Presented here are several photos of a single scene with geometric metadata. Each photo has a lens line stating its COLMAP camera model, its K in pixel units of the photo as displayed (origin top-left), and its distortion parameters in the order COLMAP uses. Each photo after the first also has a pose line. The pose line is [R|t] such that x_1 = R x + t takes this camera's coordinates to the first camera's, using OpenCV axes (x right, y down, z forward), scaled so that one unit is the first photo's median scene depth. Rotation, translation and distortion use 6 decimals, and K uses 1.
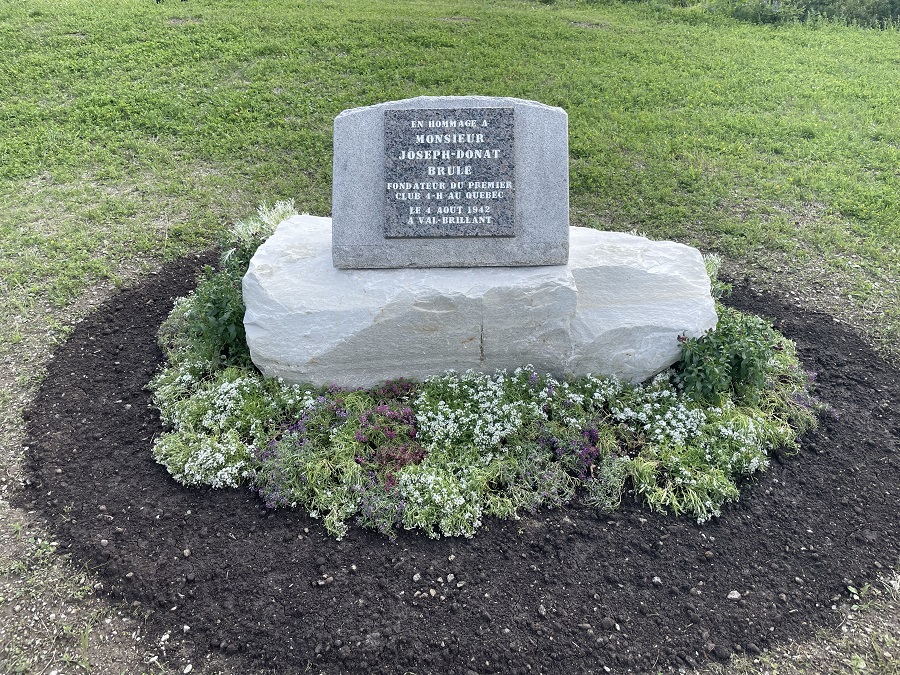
lens RADIAL K [[674.7, 0, 452.9], [0, 674.7, 337.2], [0, 0, 1]] dist [0.032080, -0.057773]
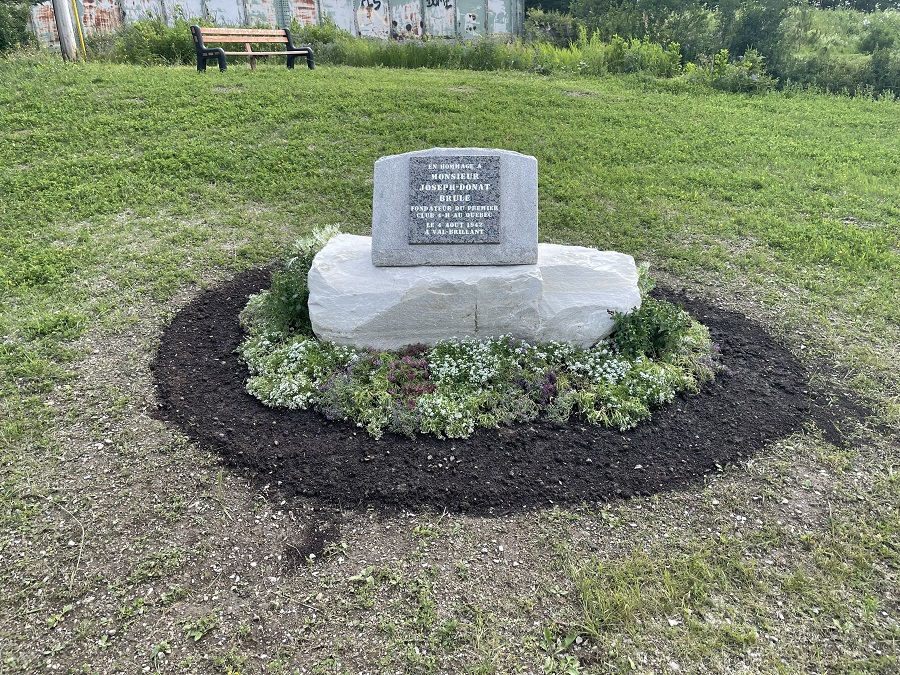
lens RADIAL K [[674.7, 0, 449.3], [0, 674.7, 341.5], [0, 0, 1]] dist [0.032080, -0.057773]
pose [[0.999872, 0.010128, -0.012363, 0.004631], [-0.011040, 0.997035, -0.076155, 0.164543], [0.011555, 0.076281, 0.997019, -0.403936]]
